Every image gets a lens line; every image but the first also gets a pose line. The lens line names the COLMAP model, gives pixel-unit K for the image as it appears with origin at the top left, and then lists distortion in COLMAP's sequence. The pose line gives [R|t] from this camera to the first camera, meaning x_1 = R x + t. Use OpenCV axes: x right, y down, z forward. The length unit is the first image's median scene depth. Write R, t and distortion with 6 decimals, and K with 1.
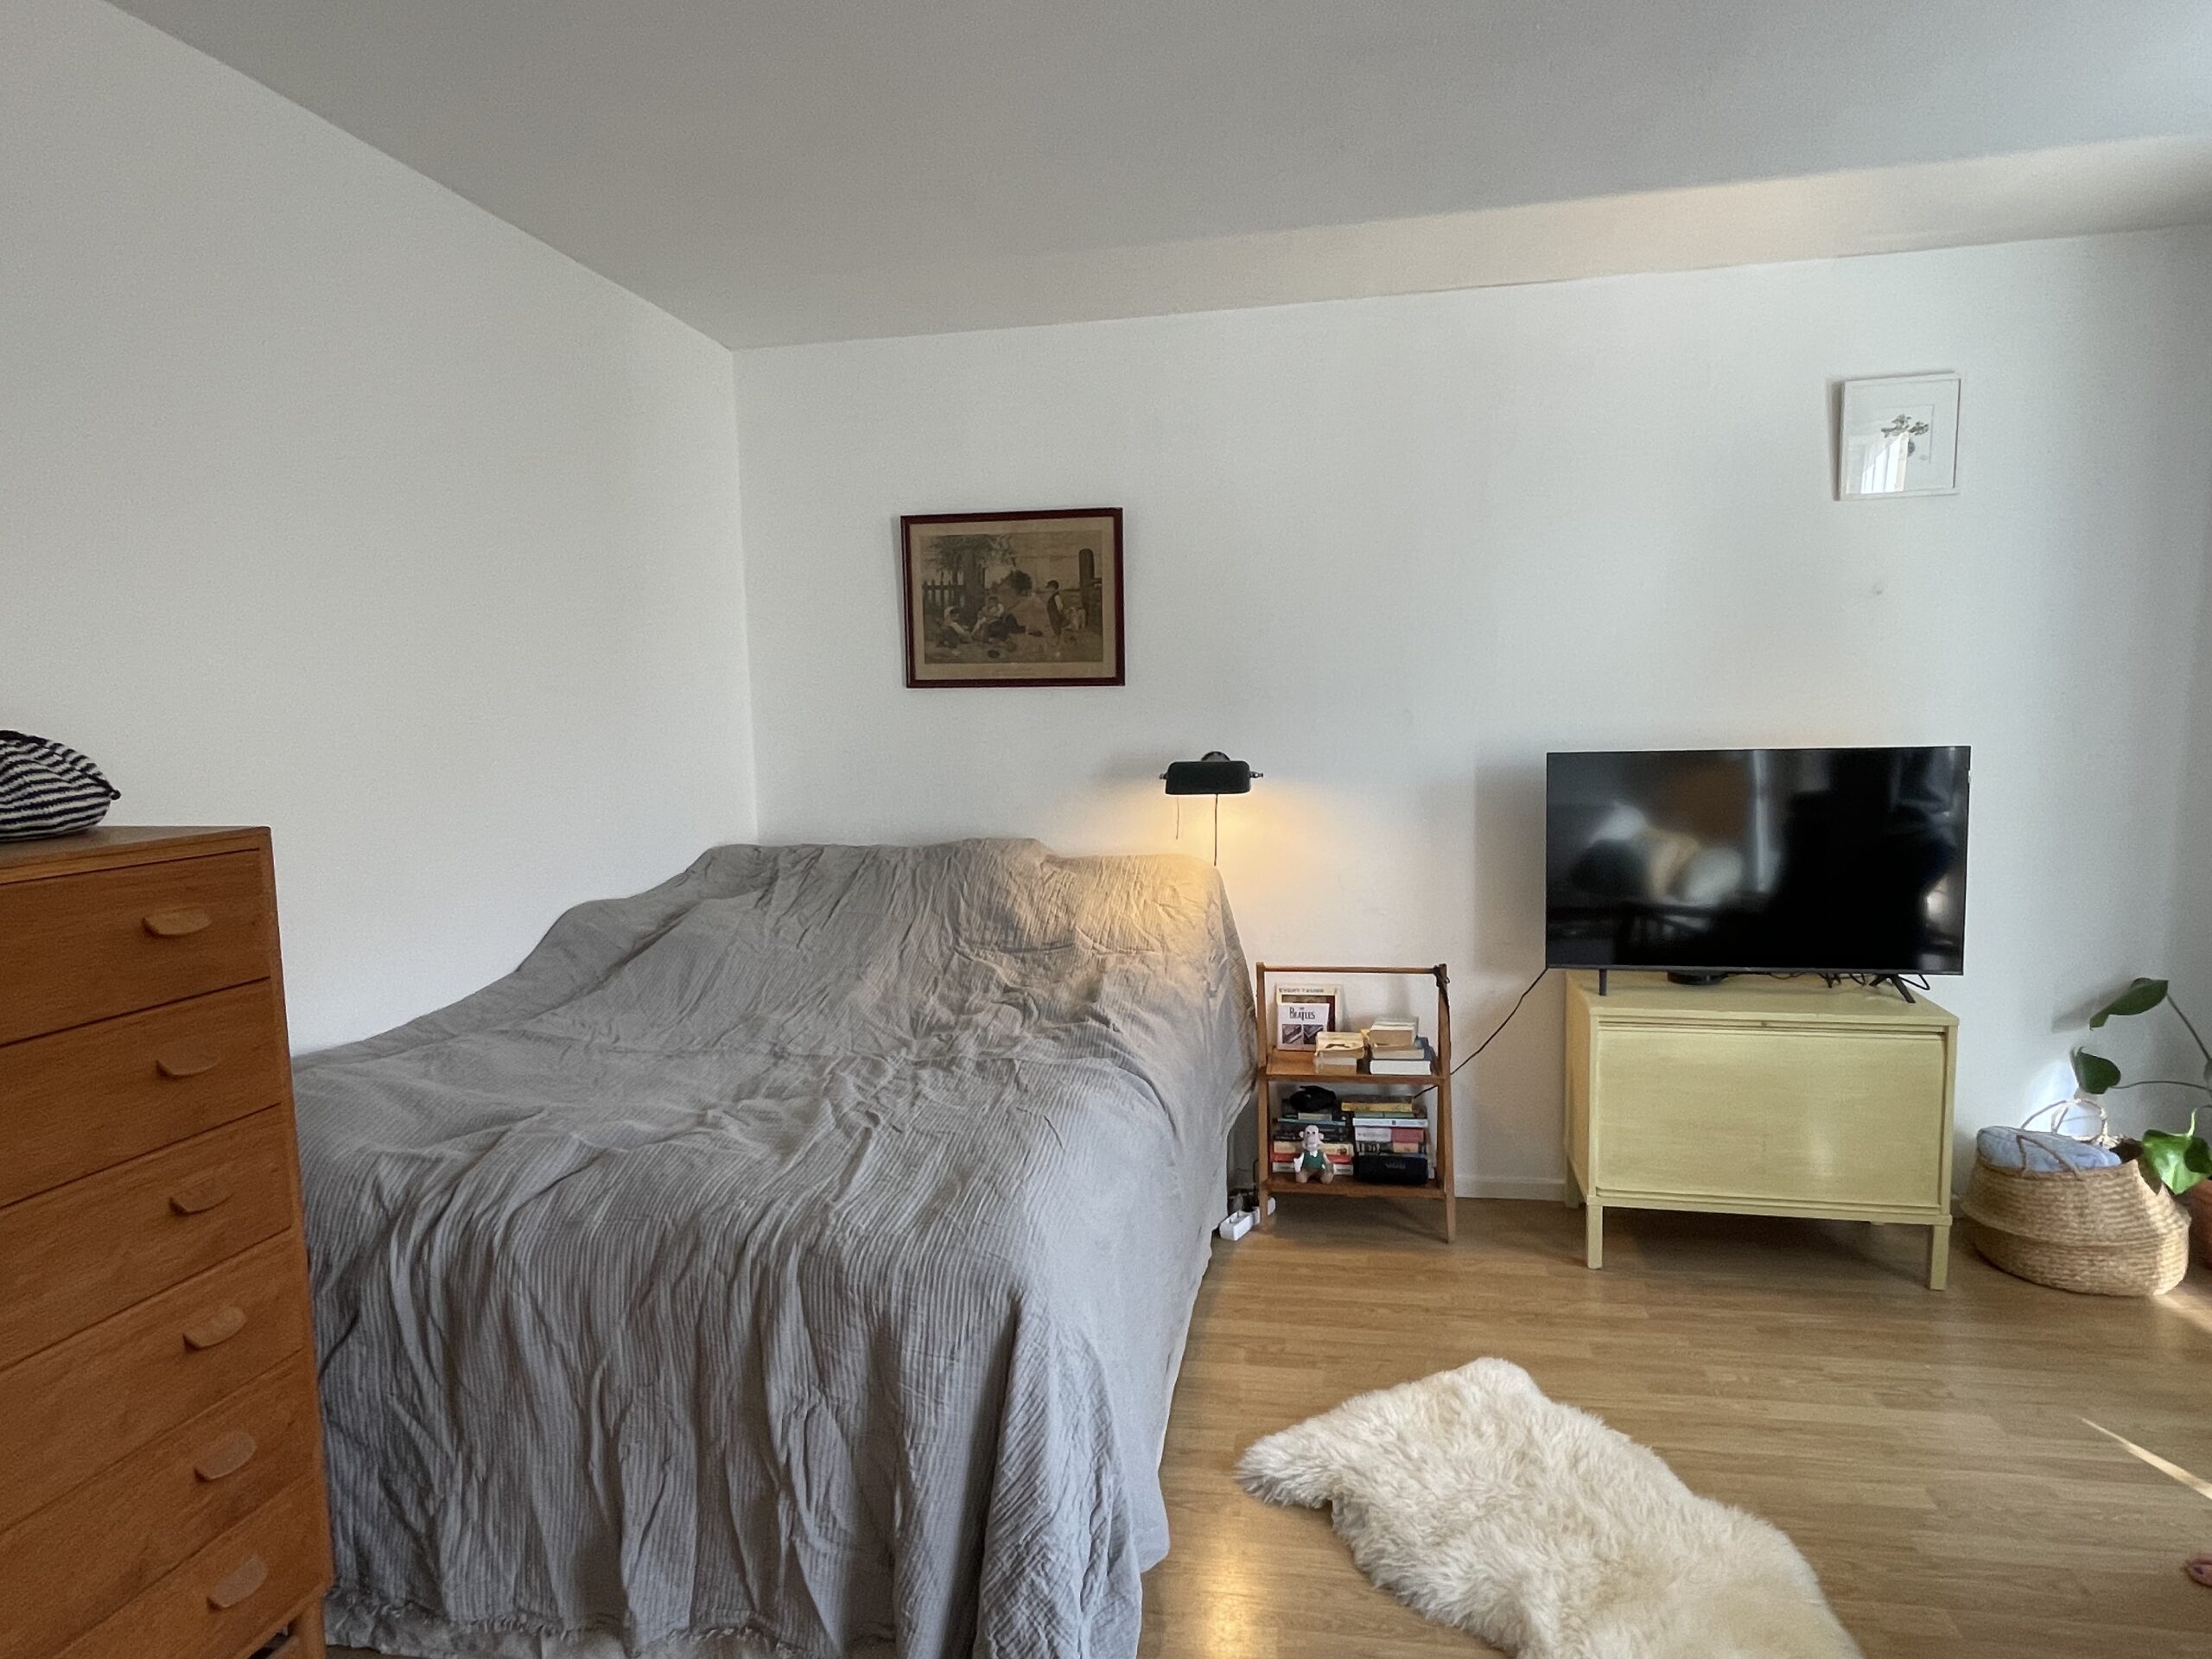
lens RADIAL K [[1251.7, 0, 1102.0], [0, 1251.7, 828.9], [0, 0, 1]] dist [-0.007483, 0.004771]
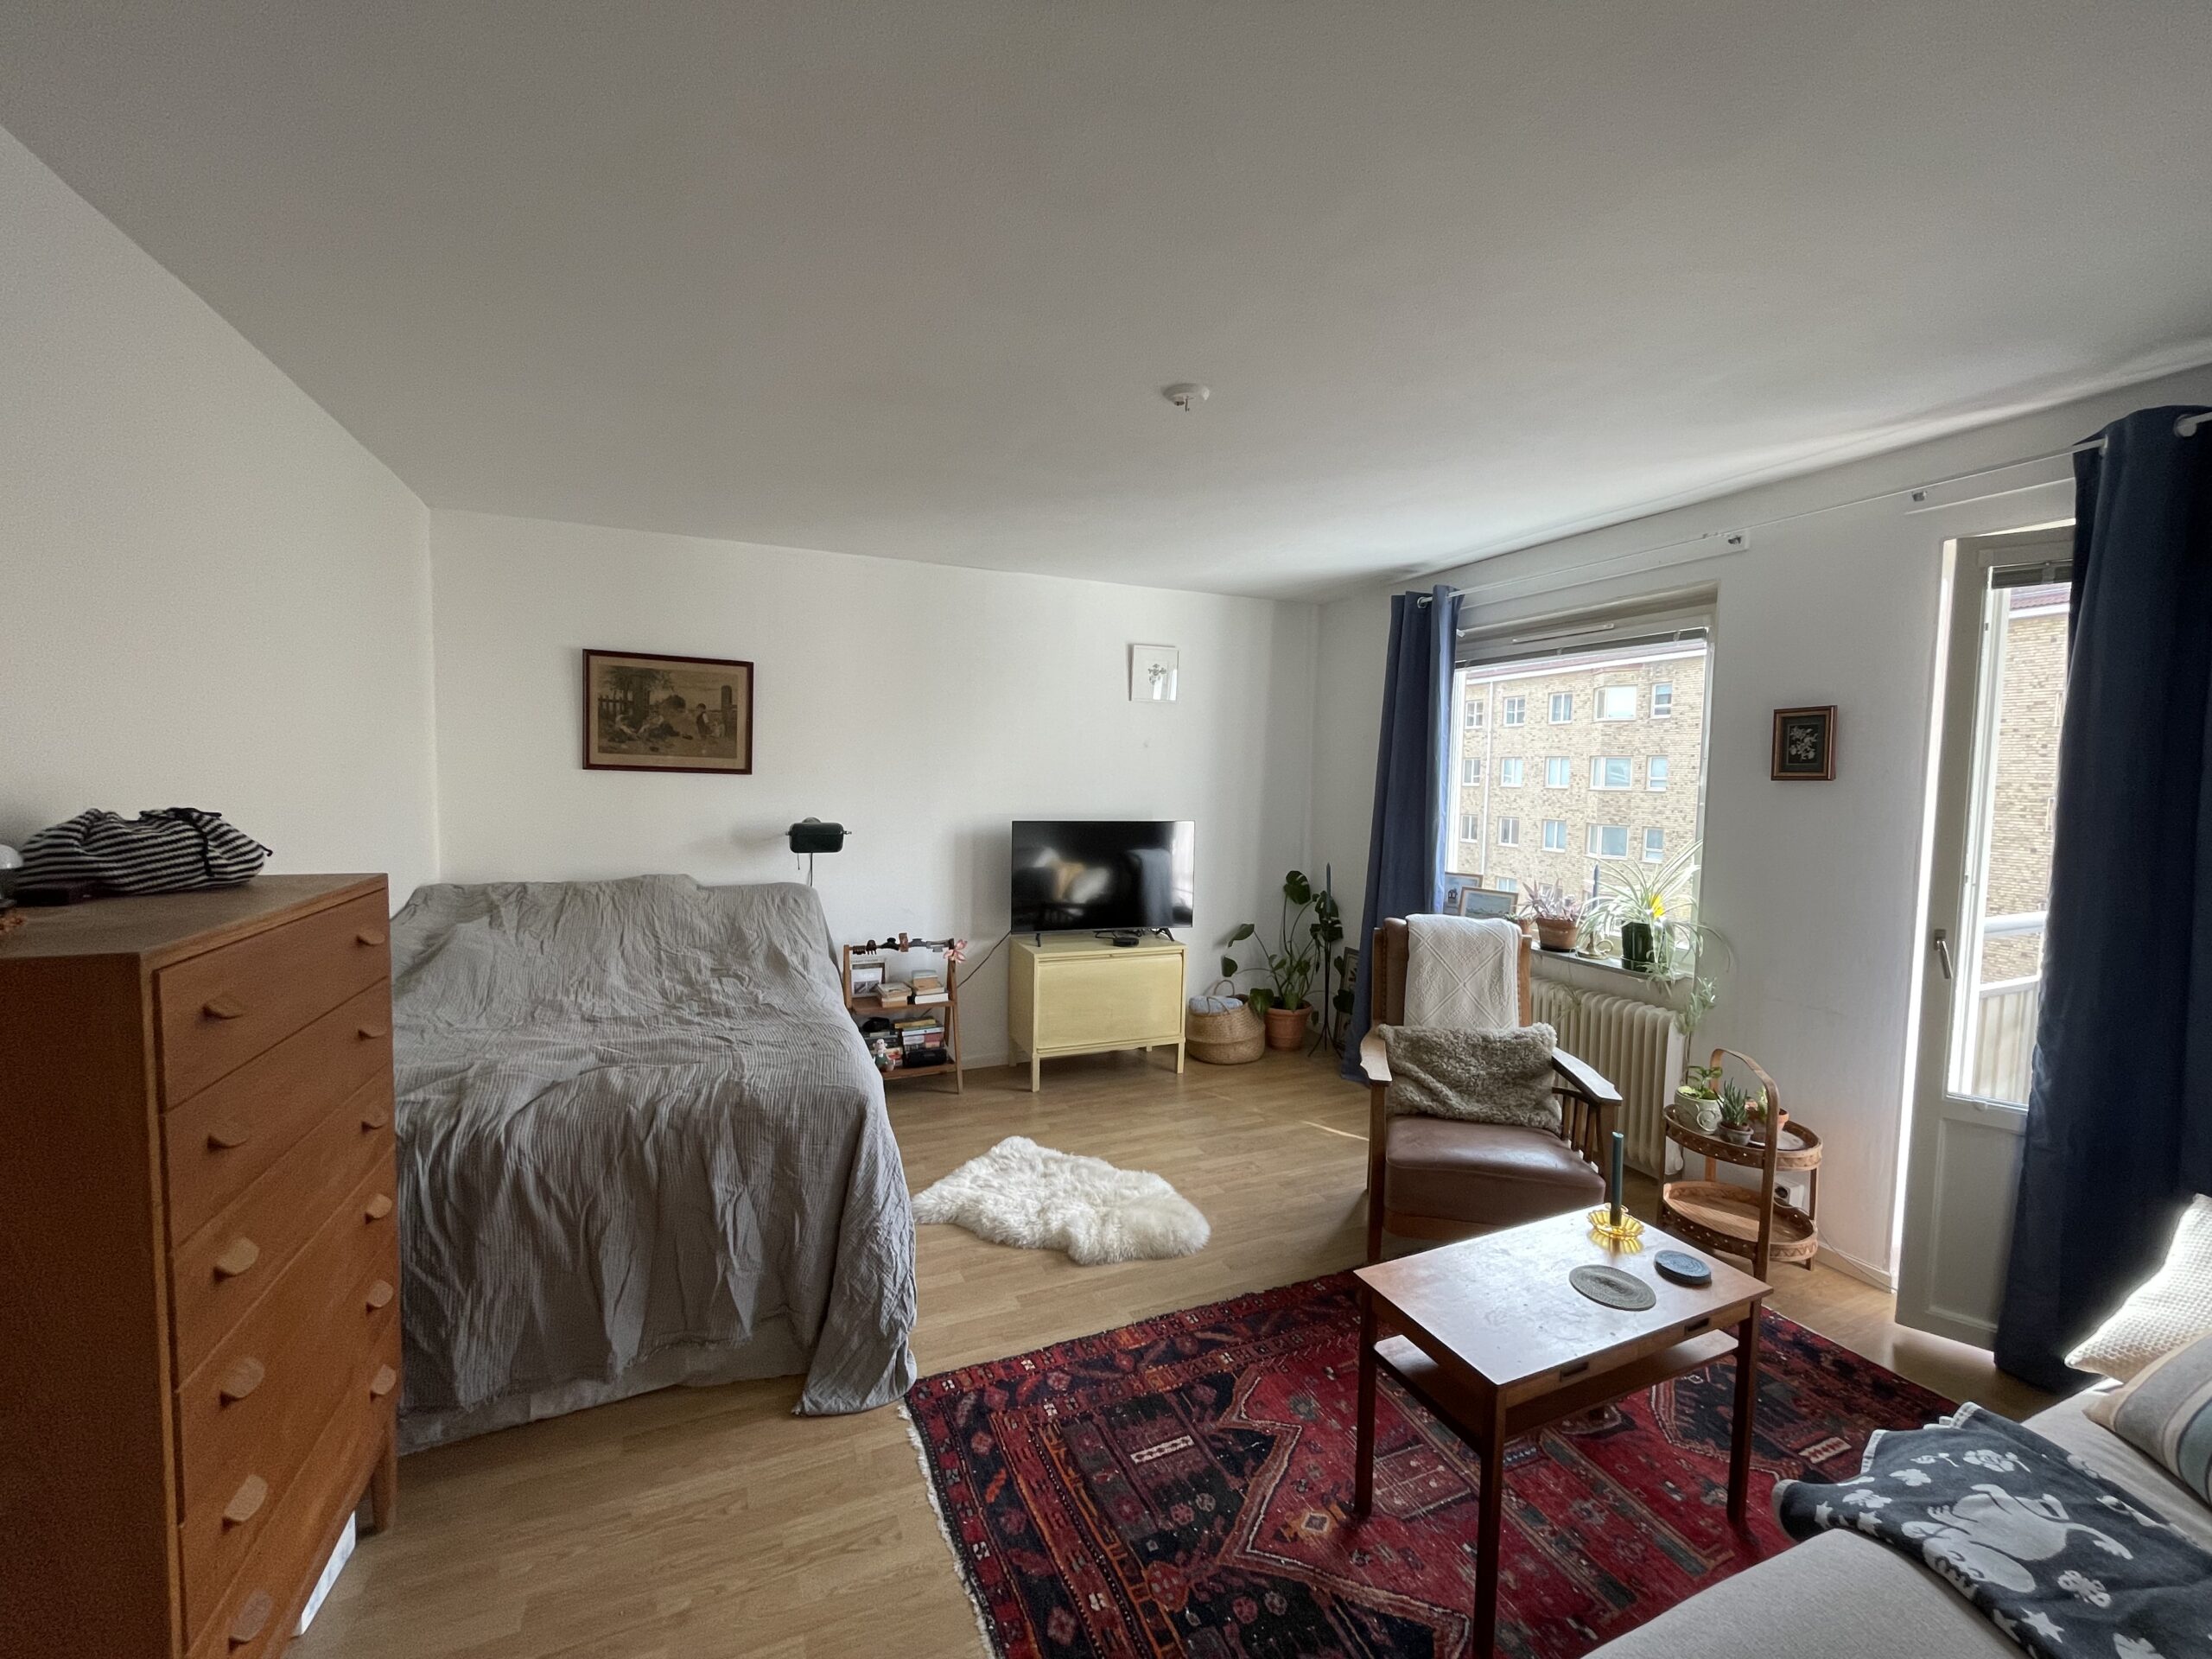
lens RADIAL K [[892.2, 0, 1116.6], [0, 892.2, 826.6], [0, 0, 1]] dist [0.002670, 0.000676]
pose [[0.820528, 0.005933, 0.571576, -0.279862], [0.017784, 0.999197, -0.035900, -0.001445], [-0.571330, 0.039622, 0.819764, -0.197072]]
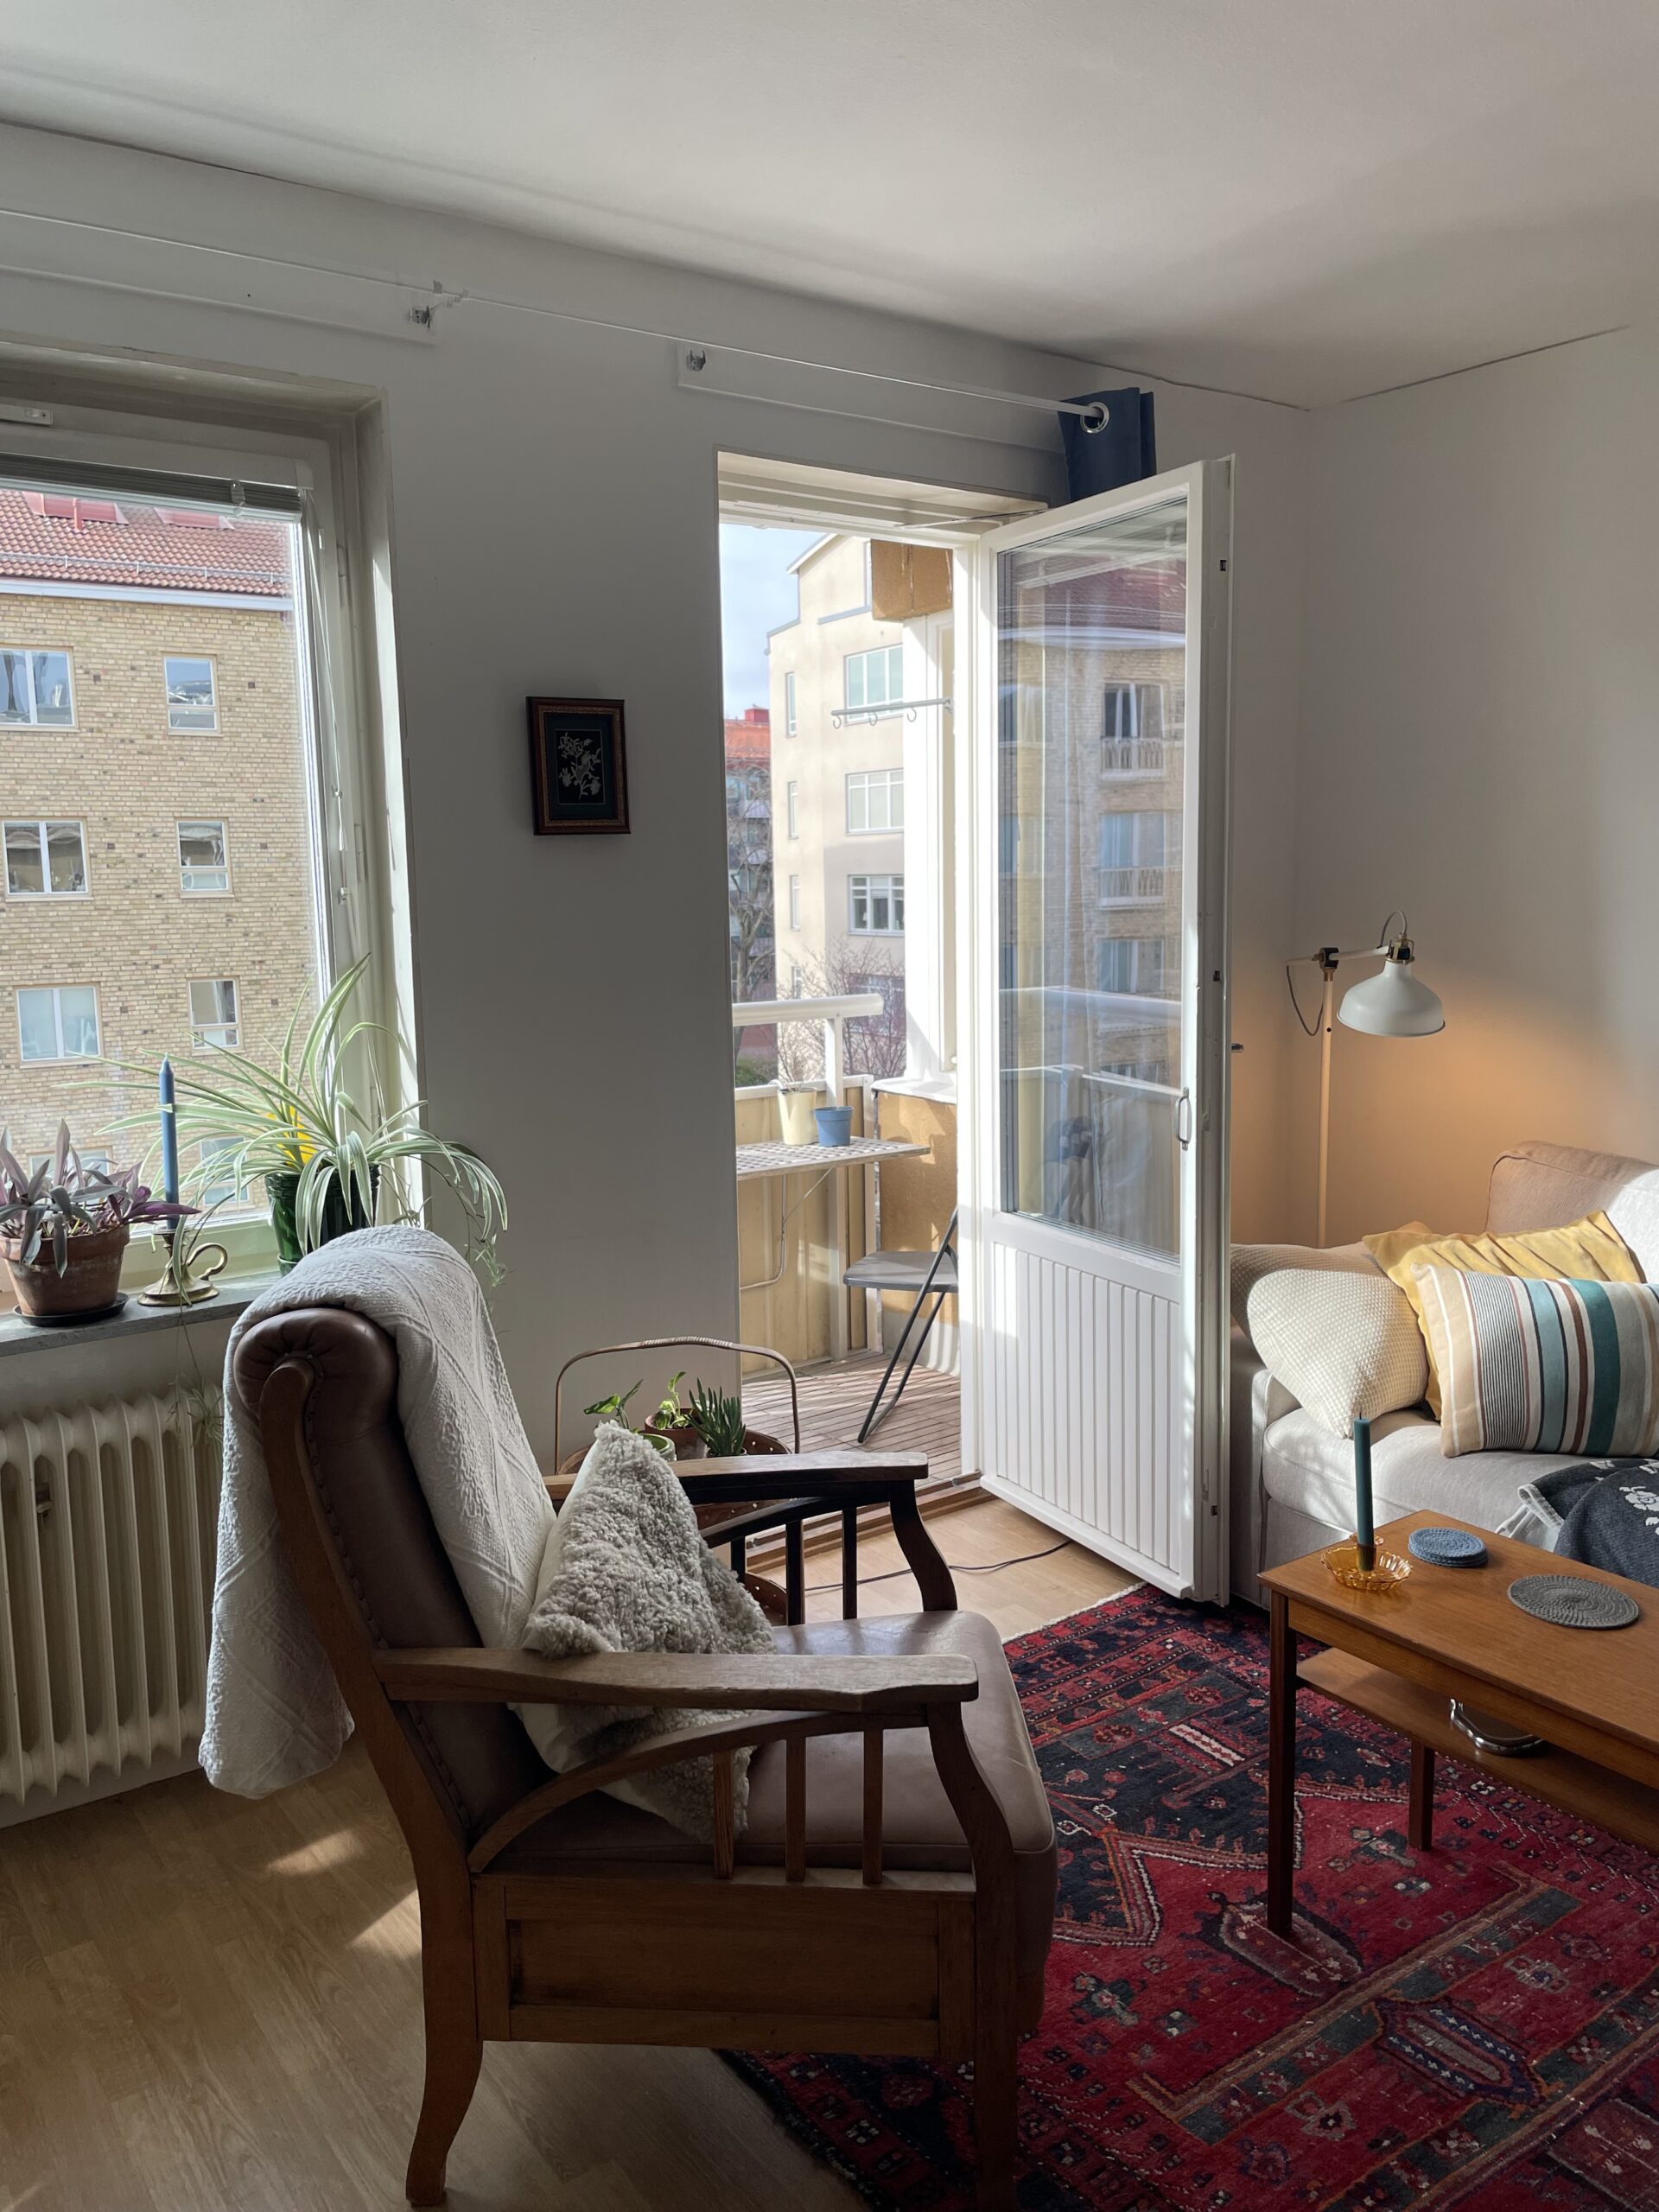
lens RADIAL K [[1806.1, 0, 865.0], [0, 1806.1, 1060.0], [0, 0, 1]] dist [0.065983, 0.000320]
pose [[-0.744040, -0.059493, 0.665481, 0.022425], [0.089533, 0.978167, 0.187548, -0.123911], [-0.662109, 0.199125, -0.722468, 0.827397]]
